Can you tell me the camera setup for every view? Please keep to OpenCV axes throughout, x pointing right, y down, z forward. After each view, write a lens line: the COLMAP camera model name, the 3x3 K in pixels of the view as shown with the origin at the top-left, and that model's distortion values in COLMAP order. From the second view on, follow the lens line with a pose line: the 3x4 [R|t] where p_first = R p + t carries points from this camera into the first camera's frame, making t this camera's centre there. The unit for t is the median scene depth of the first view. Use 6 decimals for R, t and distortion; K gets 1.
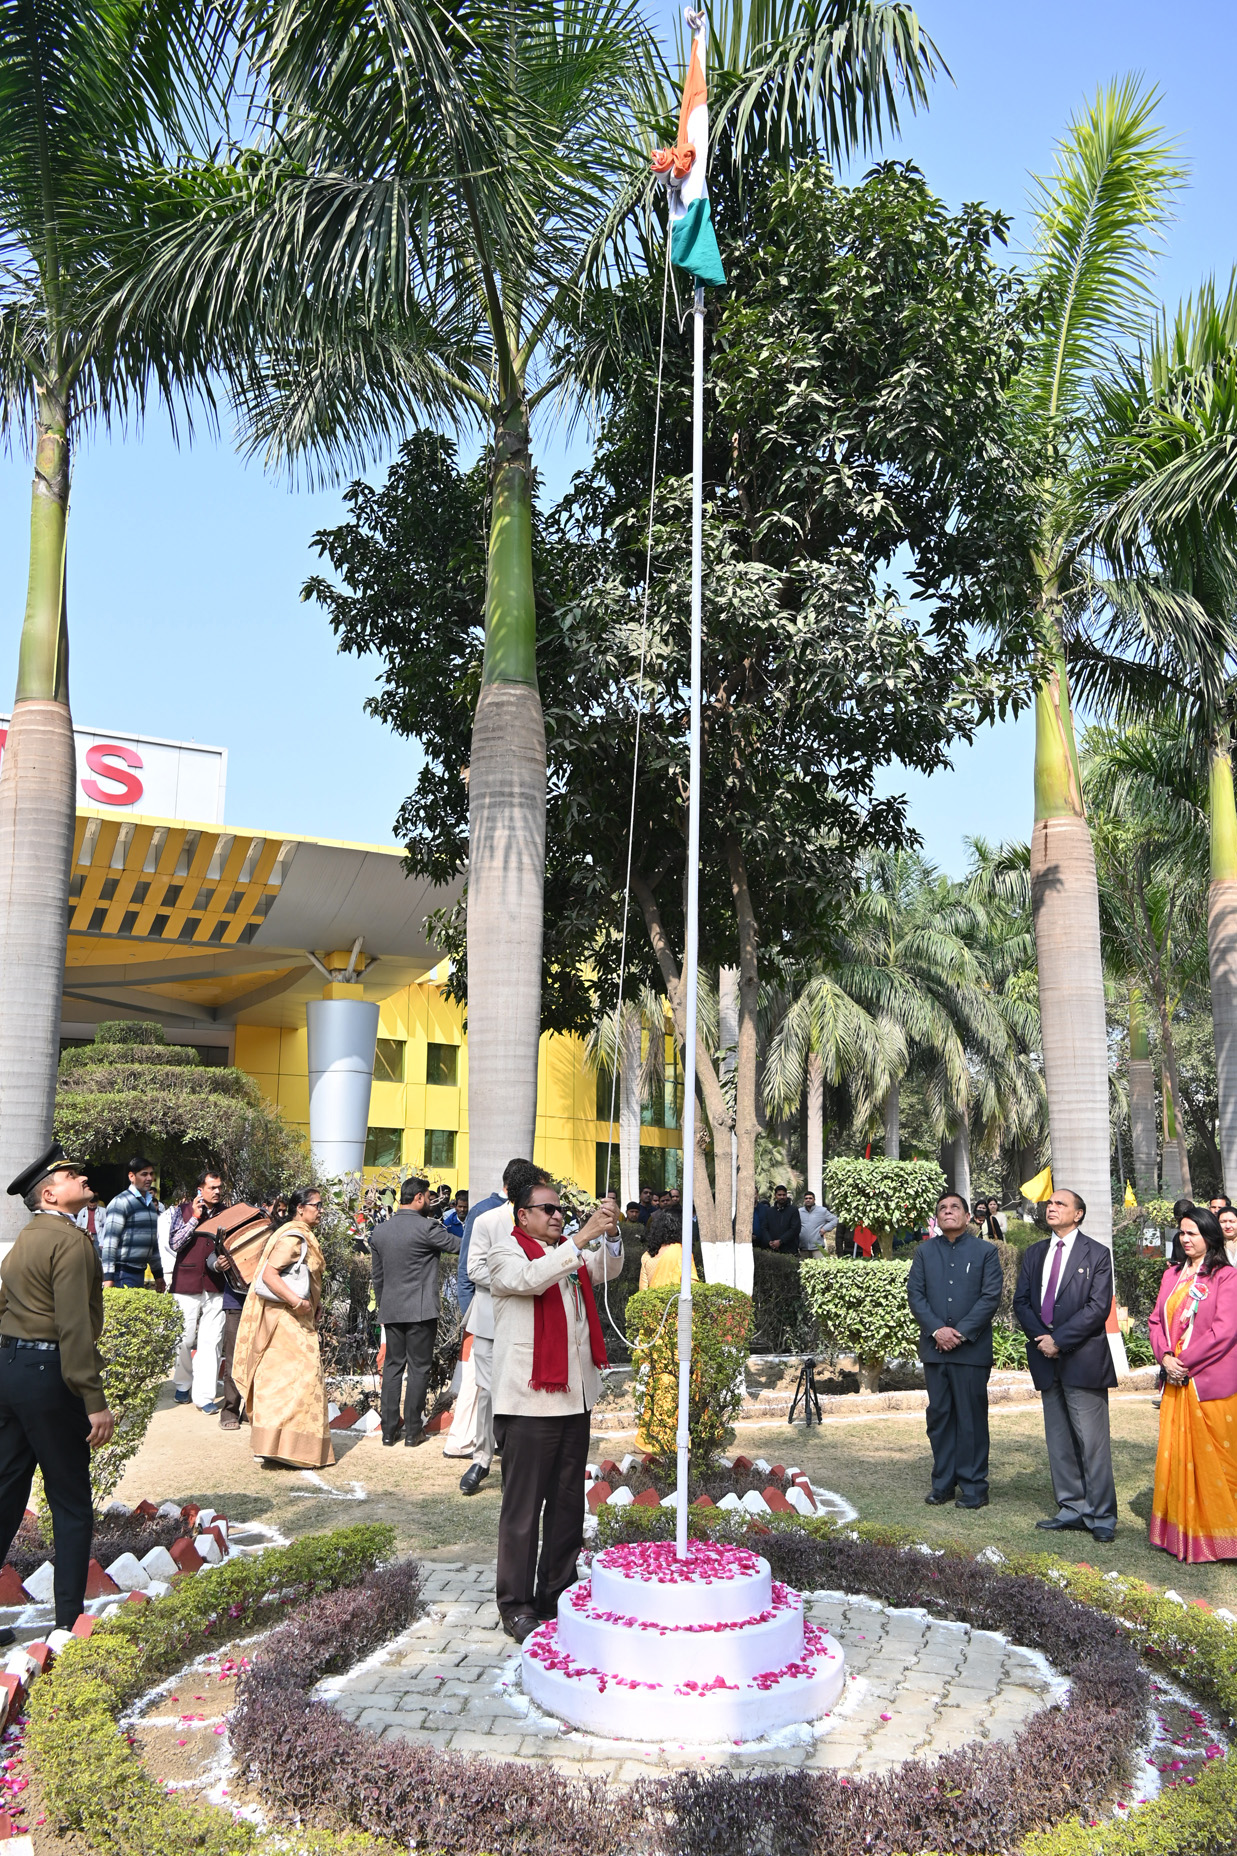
lens RADIAL K [[1538.5, 0, 606.0], [0, 1538.5, 883.5], [0, 0, 1]] dist [-0.001843, 0.049707]
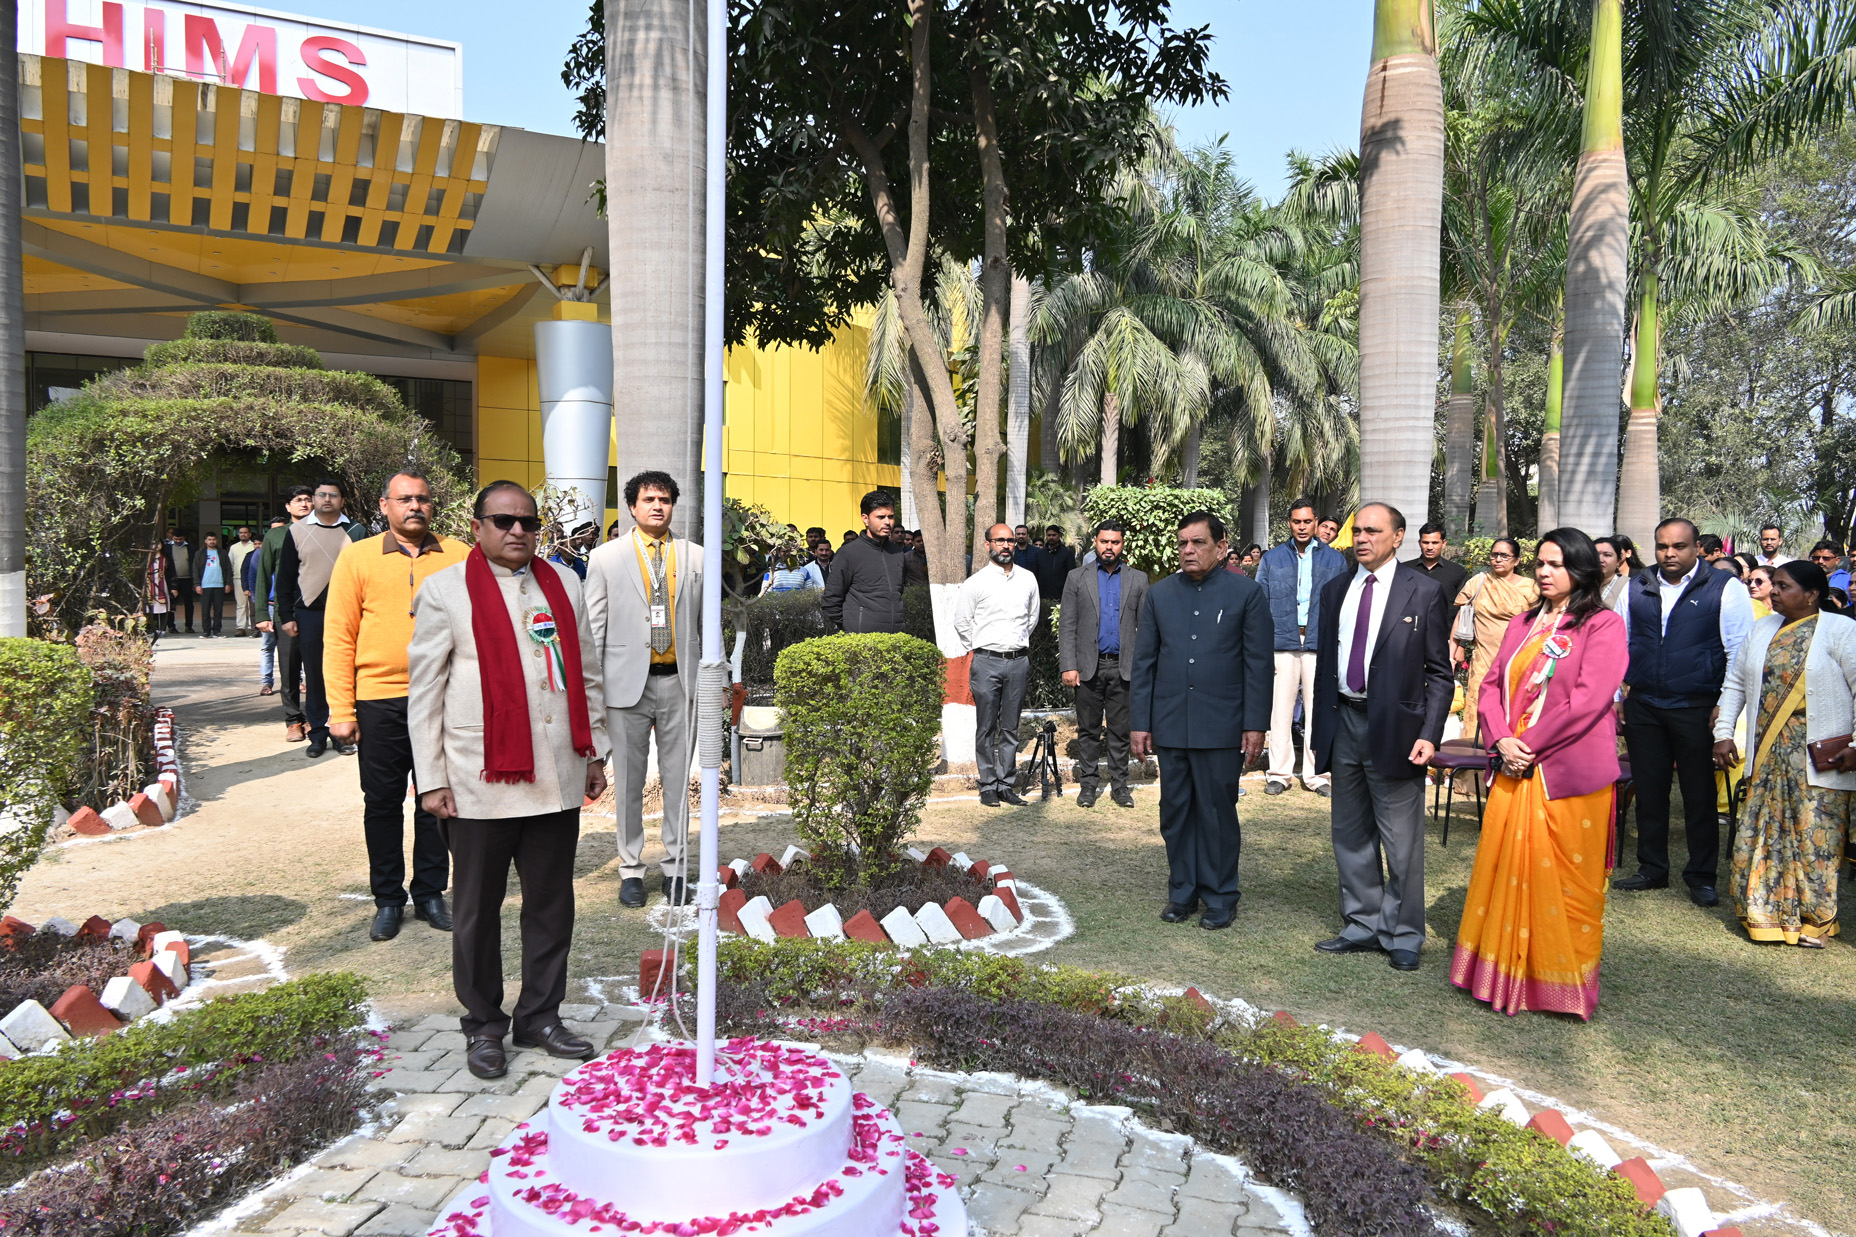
lens RADIAL K [[1538.5, 0, 928.0], [0, 1538.5, 618.5], [0, 0, 1]] dist [-0.001843, 0.049707]
pose [[0.999957, 0.003723, 0.008539, 0.035025], [-0.005698, 0.969647, 0.244445, 0.032091], [-0.007369, -0.244483, 0.969626, 0.126319]]
